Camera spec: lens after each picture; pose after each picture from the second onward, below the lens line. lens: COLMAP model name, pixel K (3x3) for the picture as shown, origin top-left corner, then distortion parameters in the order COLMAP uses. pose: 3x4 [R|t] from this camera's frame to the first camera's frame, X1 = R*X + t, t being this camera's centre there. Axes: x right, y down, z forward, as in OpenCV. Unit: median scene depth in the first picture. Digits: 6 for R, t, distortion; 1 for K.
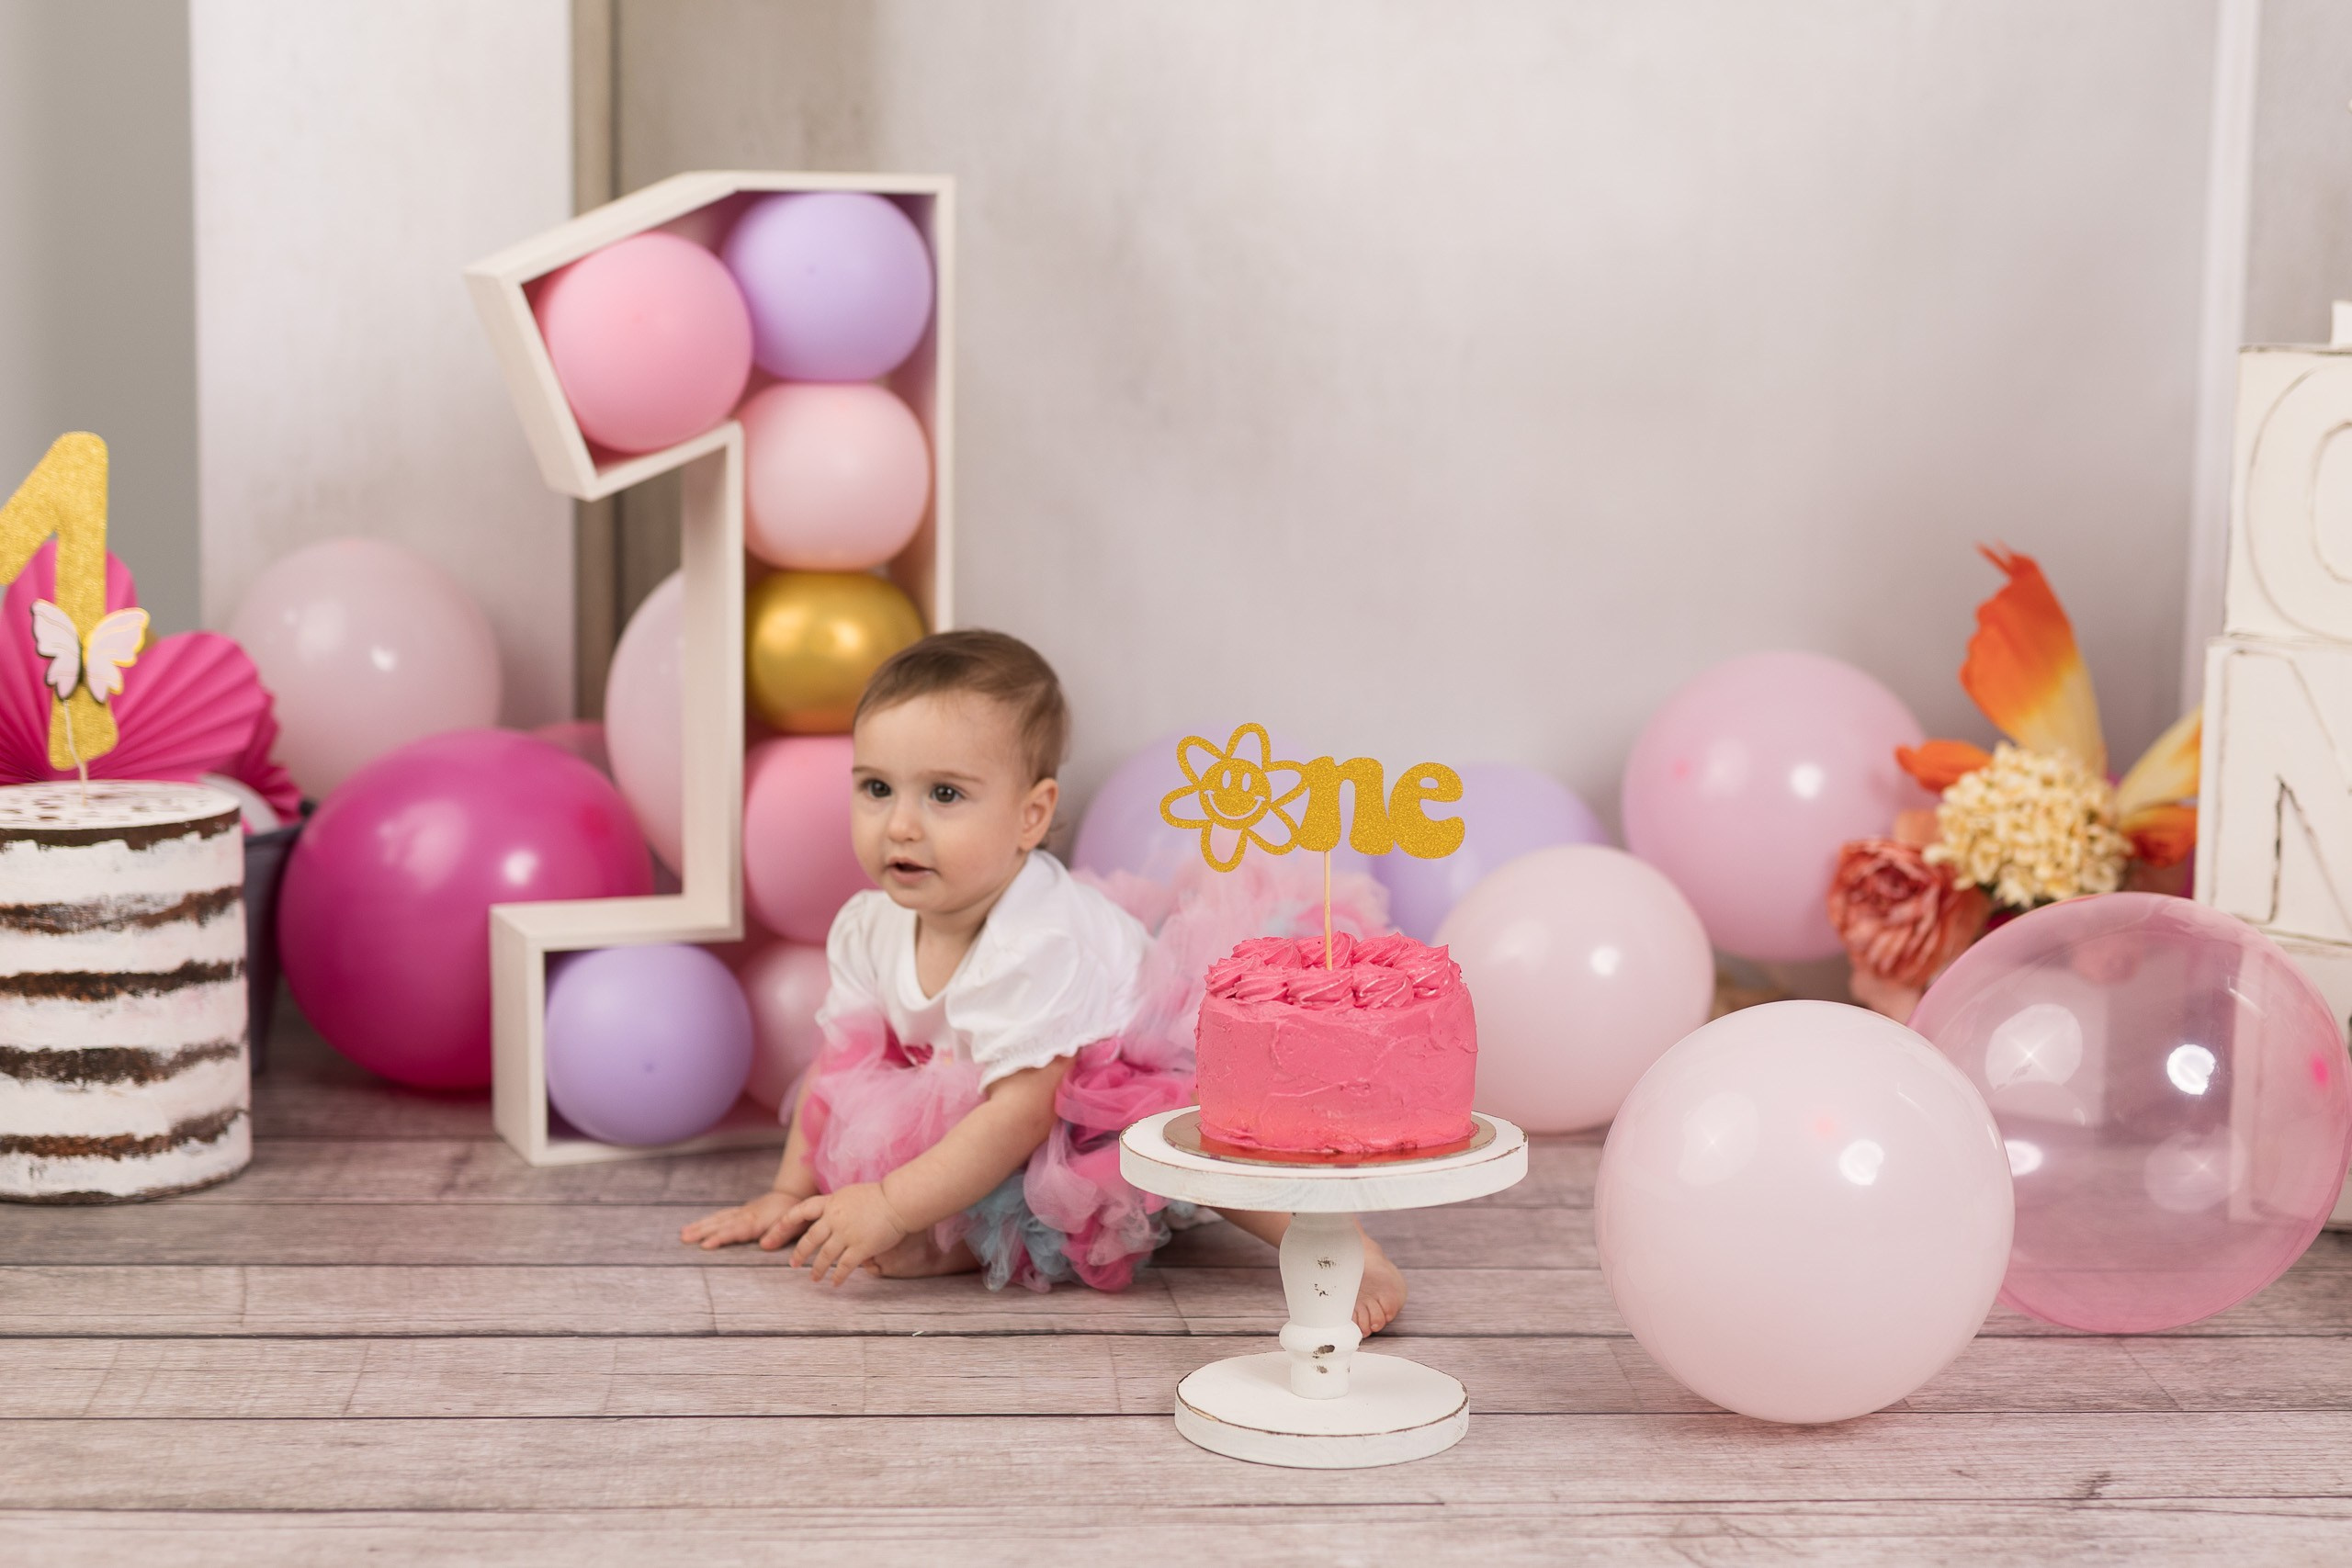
lens RADIAL K [[3818.4, 0, 1362.6], [0, 3818.4, 950.0], [0, 0, 1]] dist [0.008550, -0.040847]
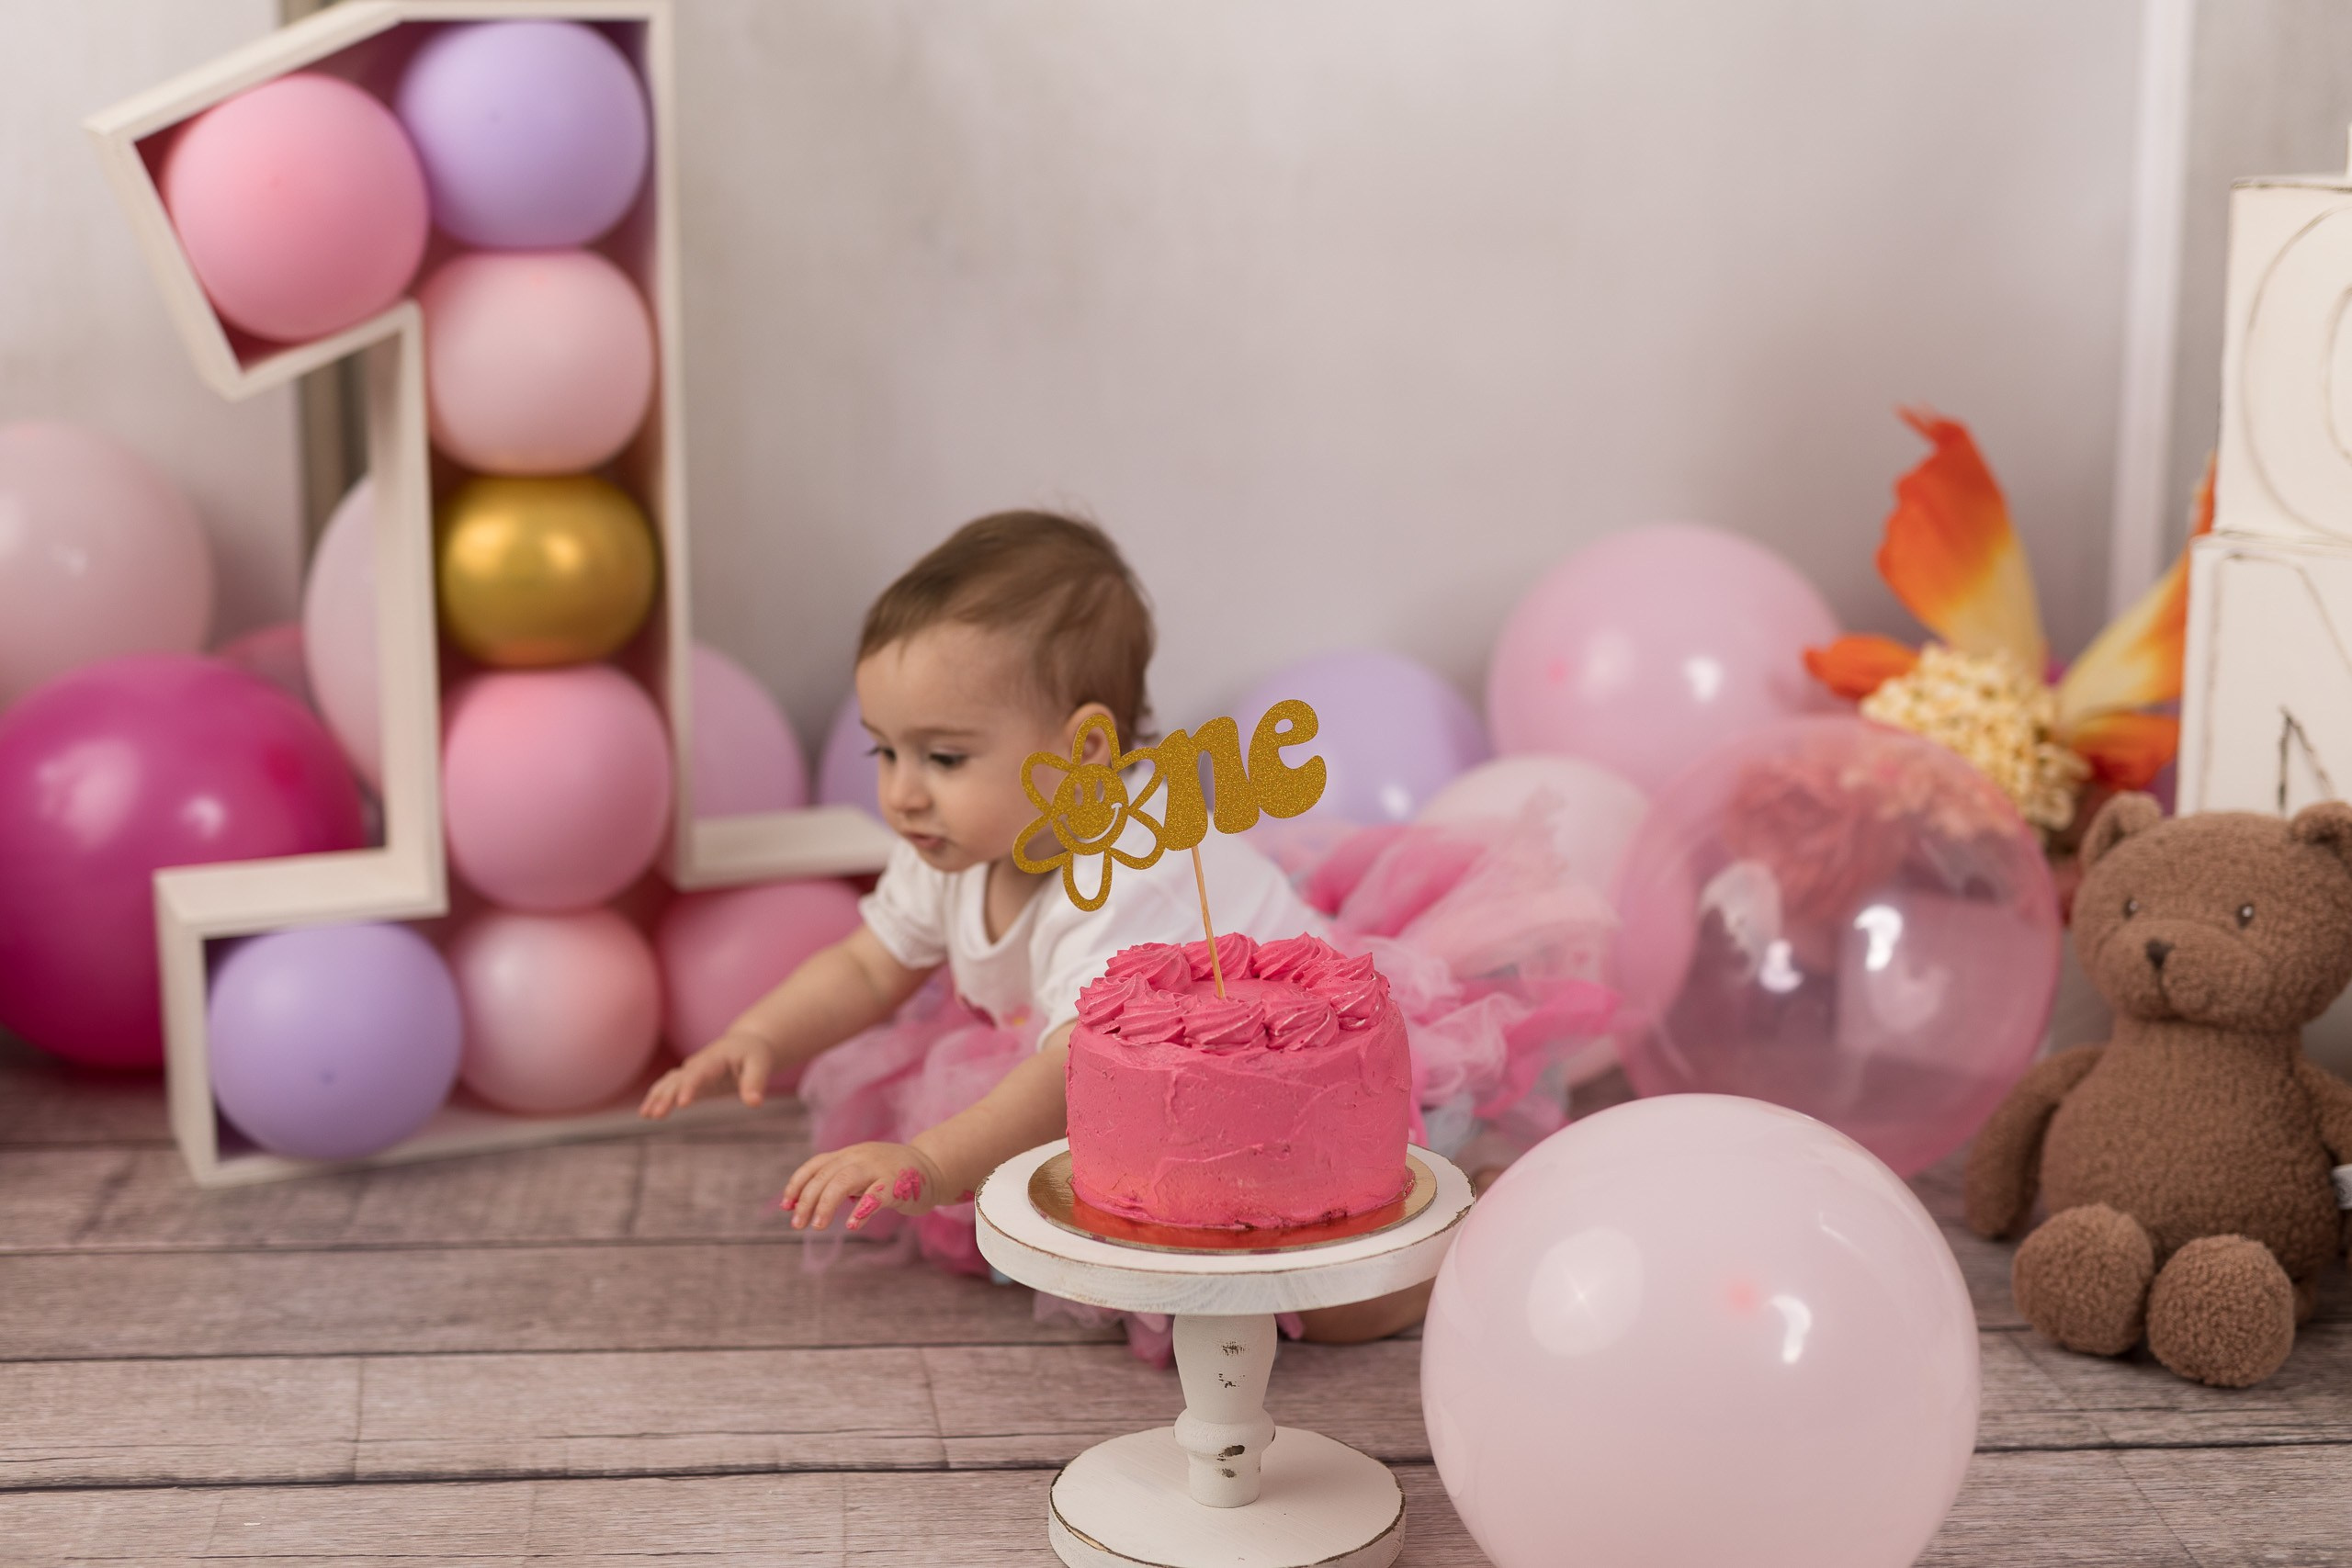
lens RADIAL K [[3376.4, 0, 1195.9], [0, 3376.4, 820.4], [0, 0, 1]] dist [-0.004778, 0.031619]
pose [[0.999737, -0.013398, -0.018621, 0.019562], [0.014294, 0.998702, 0.048887, -0.062143], [0.017942, -0.049140, 0.998631, 0.277674]]
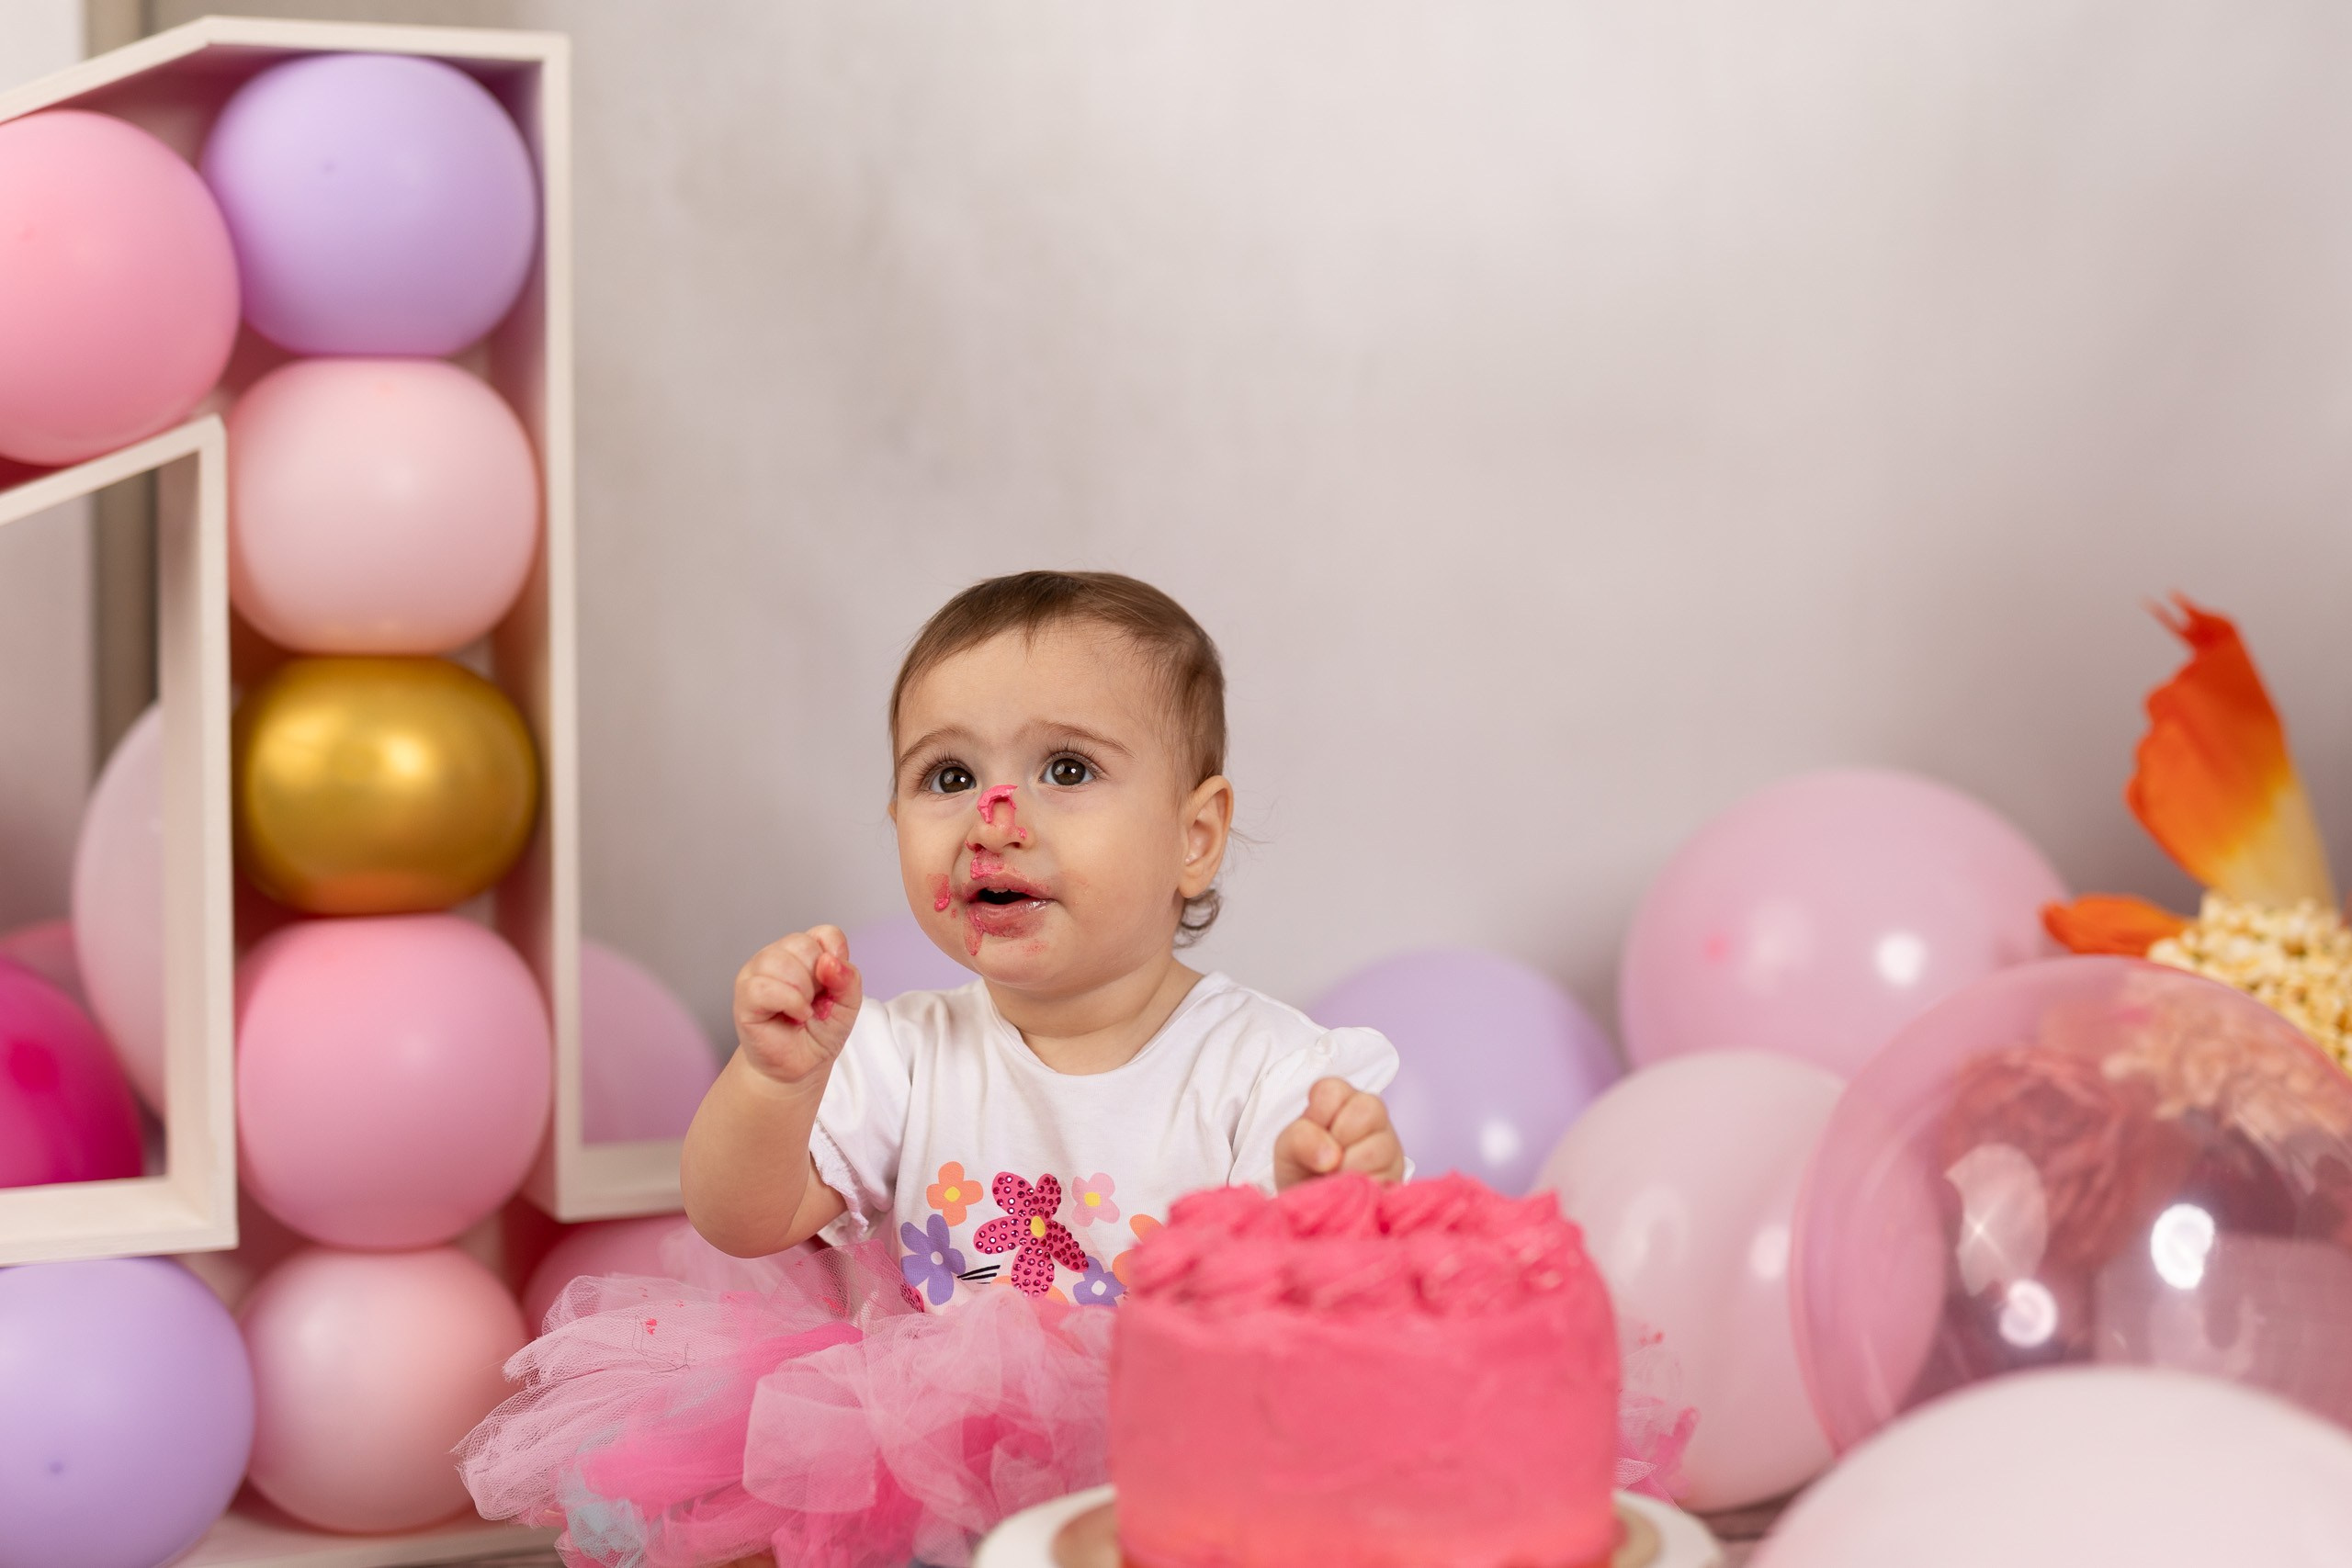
lens RADIAL K [[3671.6, 0, 1265.8], [0, 3671.6, 783.9], [0, 0, 1]] dist [0.011233, -0.053478]
pose [[0.999716, -0.021998, 0.009196, 0.001058], [0.022864, 0.993881, -0.108061, -0.010043], [-0.006763, 0.108241, 0.994102, 0.430562]]
